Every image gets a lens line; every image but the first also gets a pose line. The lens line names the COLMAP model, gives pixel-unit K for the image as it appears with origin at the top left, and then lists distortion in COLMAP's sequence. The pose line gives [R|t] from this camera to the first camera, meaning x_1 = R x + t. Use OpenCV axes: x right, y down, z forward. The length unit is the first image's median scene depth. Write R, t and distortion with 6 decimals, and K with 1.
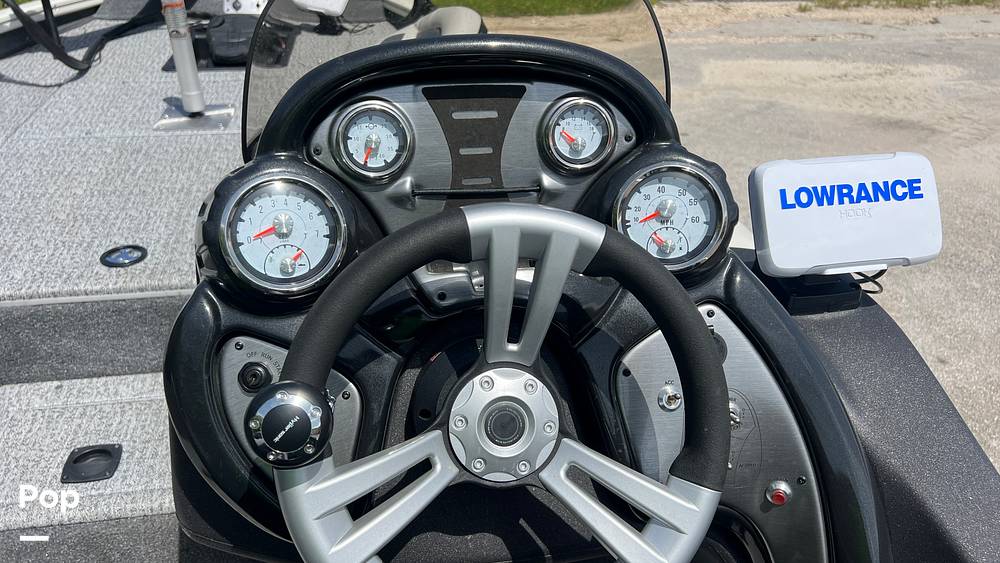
lens RADIAL K [[749.0, 0, 501.8], [0, 749.0, 284.9], [0, 0, 1]] dist [0.058842, -0.075160]
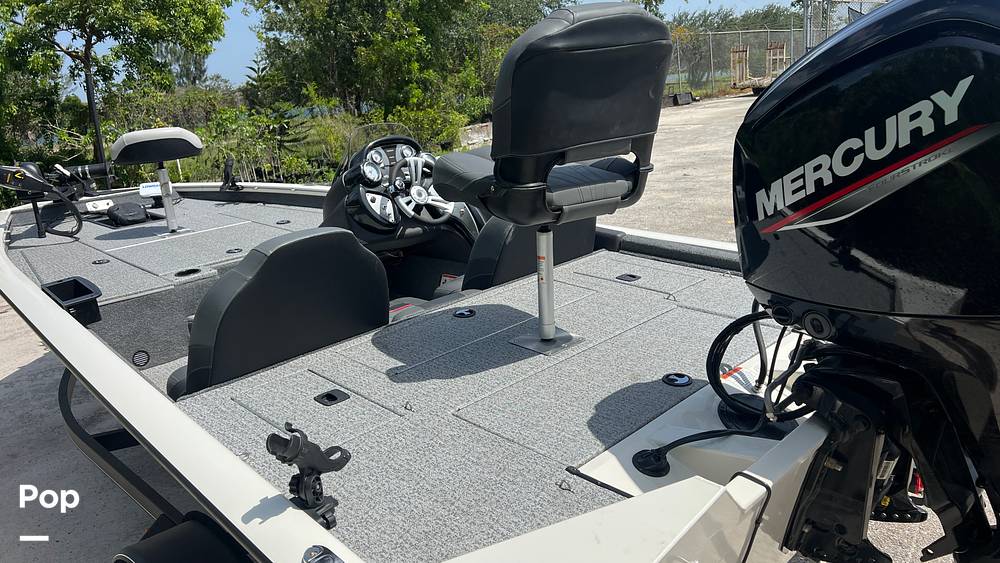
lens RADIAL K [[749.0, 0, 501.5], [0, 749.0, 282.4], [0, 0, 1]] dist [0.058842, -0.075160]
pose [[0.807147, -0.236751, 0.540798, -0.261641], [0.372816, 0.914699, -0.155995, 0.183431], [-0.457735, 0.327530, 0.826561, -0.362657]]
